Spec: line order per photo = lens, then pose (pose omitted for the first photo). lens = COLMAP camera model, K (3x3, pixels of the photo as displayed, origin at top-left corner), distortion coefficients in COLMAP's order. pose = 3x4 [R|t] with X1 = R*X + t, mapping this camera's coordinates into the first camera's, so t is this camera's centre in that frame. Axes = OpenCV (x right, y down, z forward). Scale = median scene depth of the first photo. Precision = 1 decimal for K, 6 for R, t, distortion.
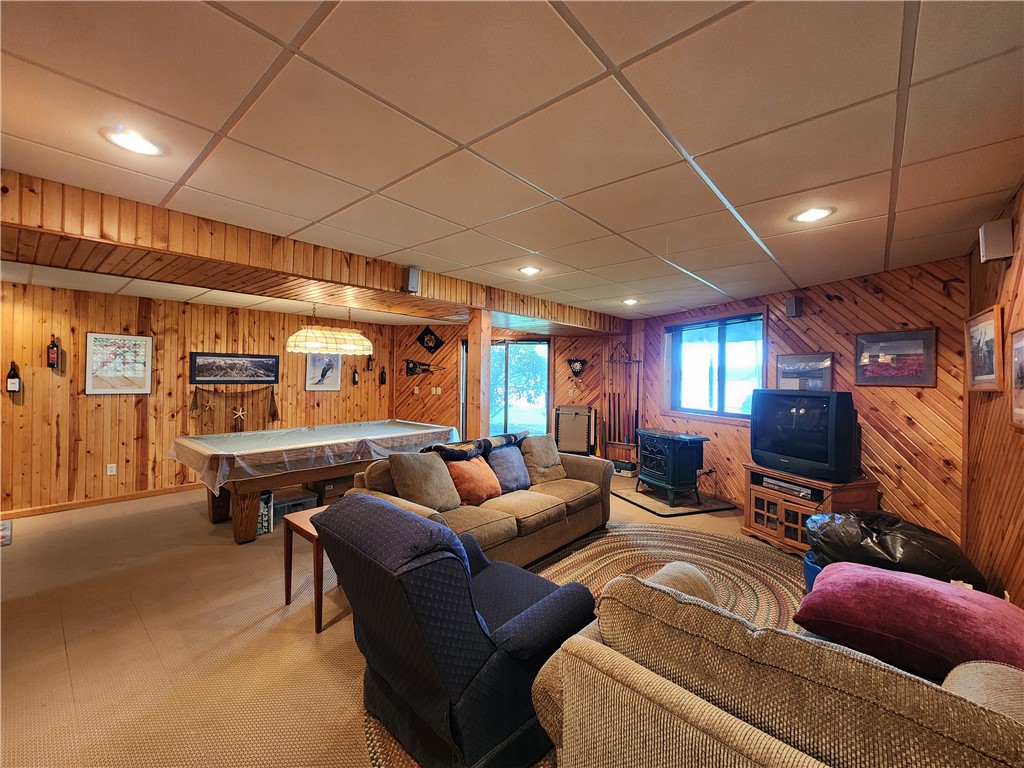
lens RADIAL K [[420.3, 0, 511.4], [0, 420.3, 375.2], [0, 0, 1]] dist [0.001344, -0.000588]
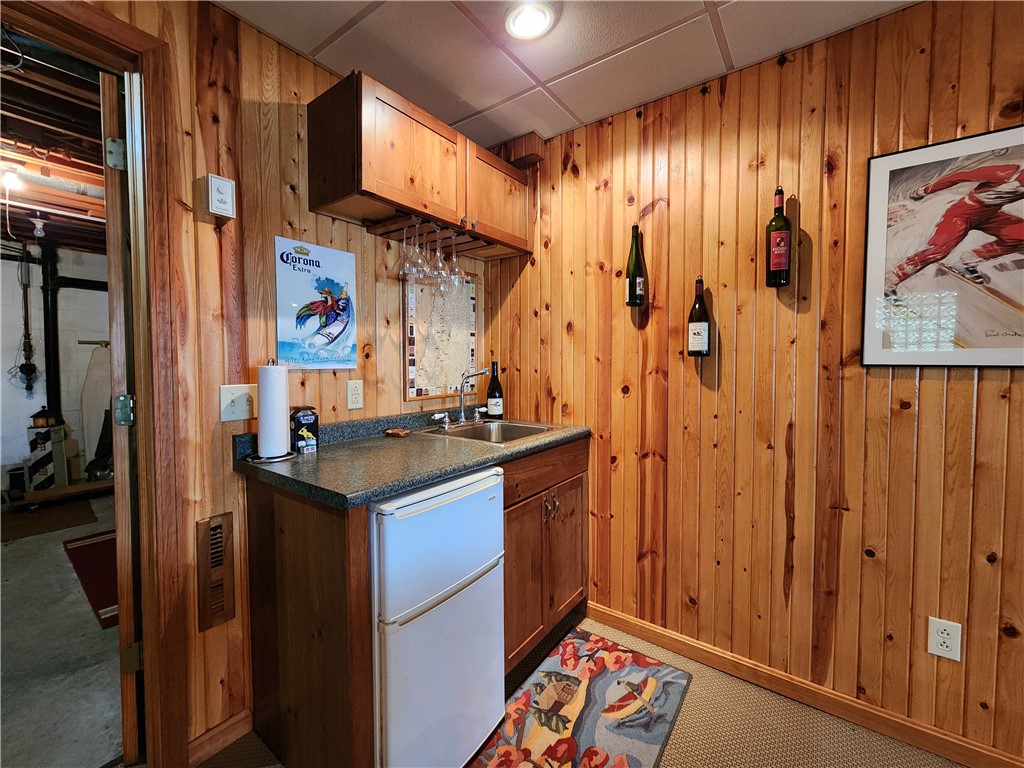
lens RADIAL K [[420.3, 0, 517.3], [0, 420.3, 376.4], [0, 0, 1]] dist [0.001344, -0.000588]
pose [[0.084846, 0.023336, -0.996121, -0.686038], [0.005406, 0.999700, 0.023880, 0.042074], [0.996379, -0.007411, 0.084695, 0.681021]]
